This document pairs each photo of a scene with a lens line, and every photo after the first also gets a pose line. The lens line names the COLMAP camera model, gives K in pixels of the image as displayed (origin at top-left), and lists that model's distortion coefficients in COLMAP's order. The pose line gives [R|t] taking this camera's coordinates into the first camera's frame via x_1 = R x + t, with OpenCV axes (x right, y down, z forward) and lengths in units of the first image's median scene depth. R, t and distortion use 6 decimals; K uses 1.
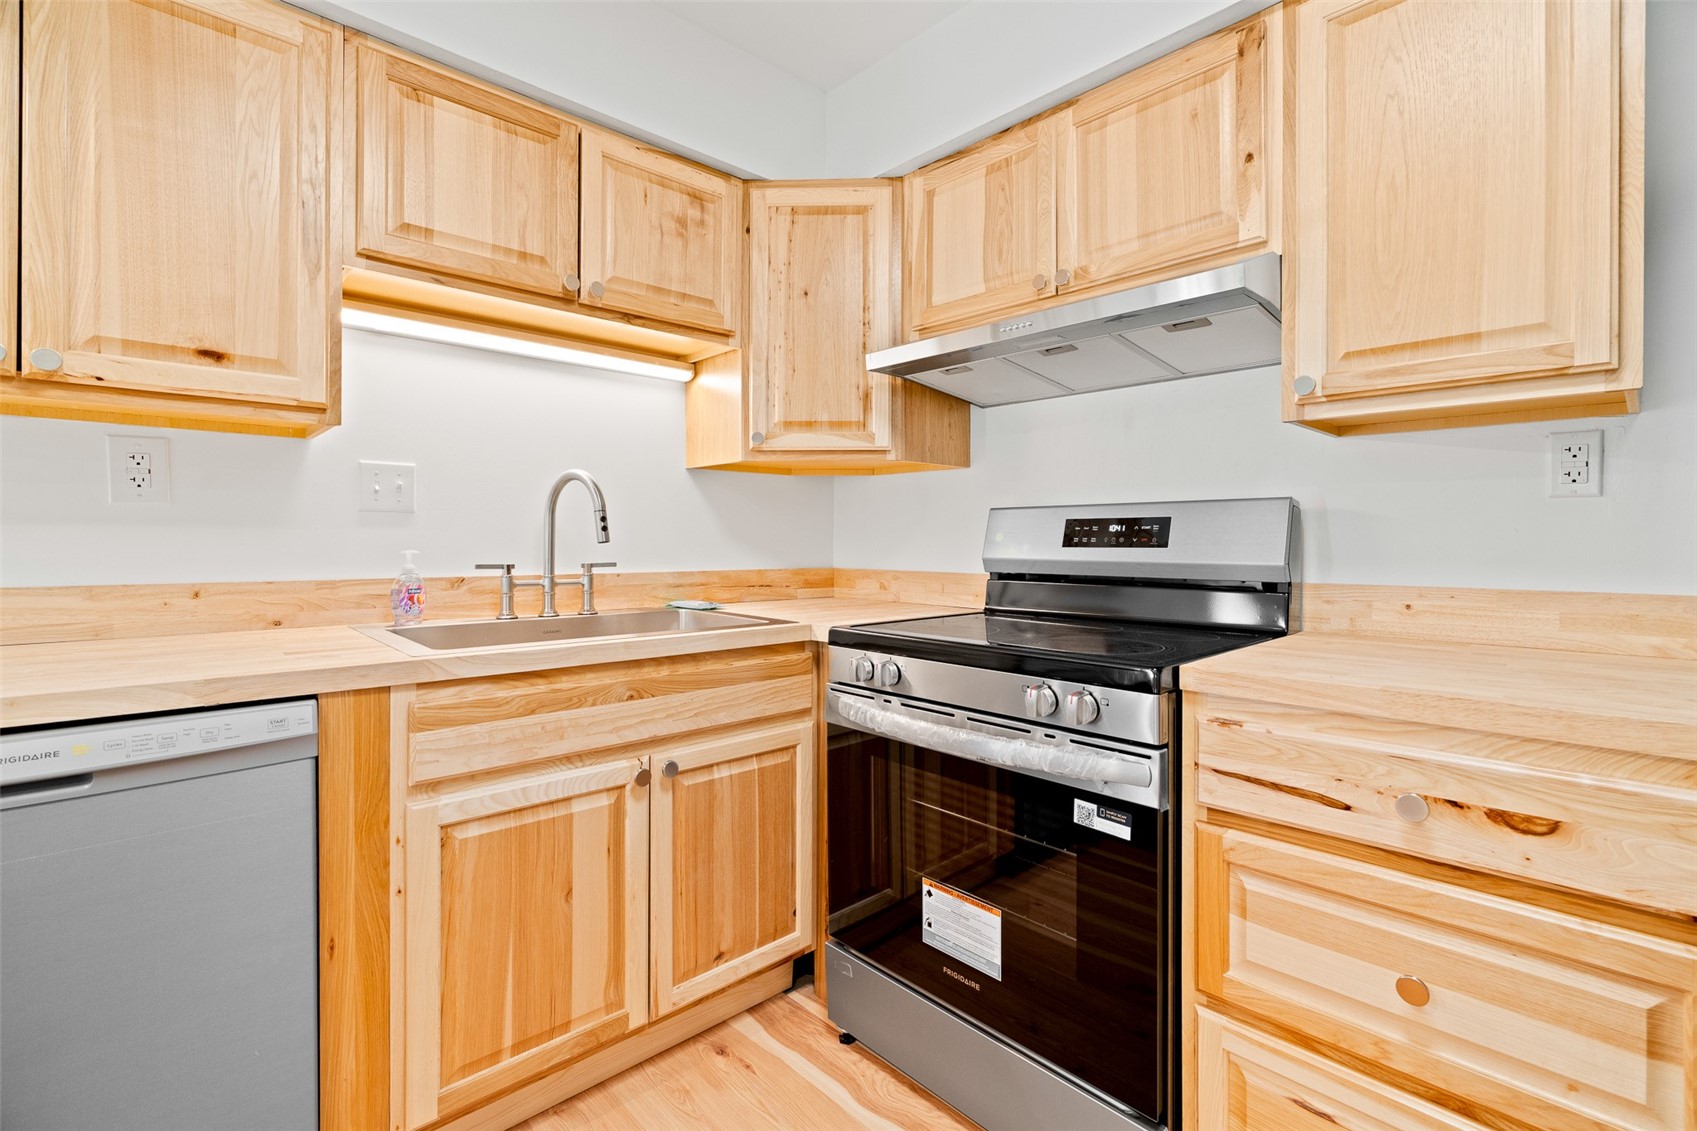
lens RADIAL K [[763.7, 0, 851.3], [0, 763.7, 543.5], [0, 0, 1]] dist [-0.008614, 0.000693]
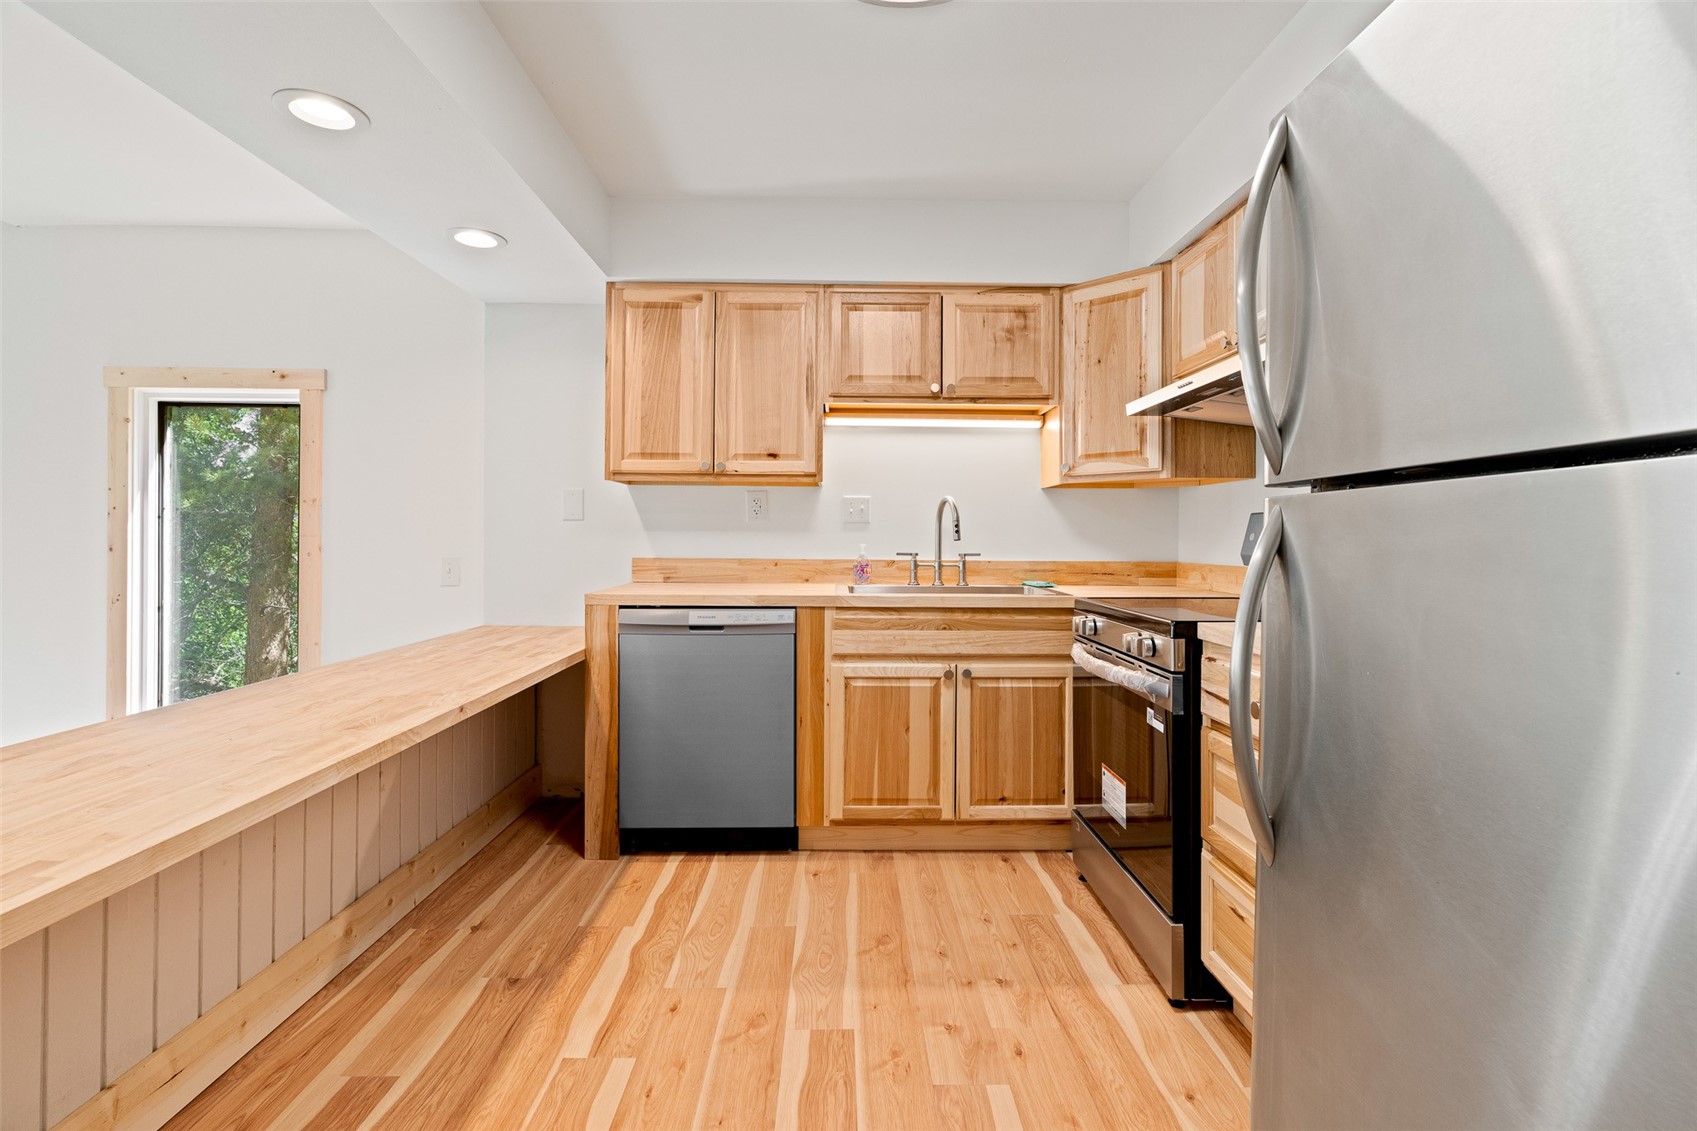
lens RADIAL K [[779.3, 0, 854.9], [0, 779.3, 535.7], [0, 0, 1]] dist [-0.014275, 0.005744]
pose [[0.744763, -0.001671, -0.667328, 0.684729], [-0.004992, 0.999955, -0.008075, 0.003632], [0.667311, 0.009345, 0.744721, -0.428939]]
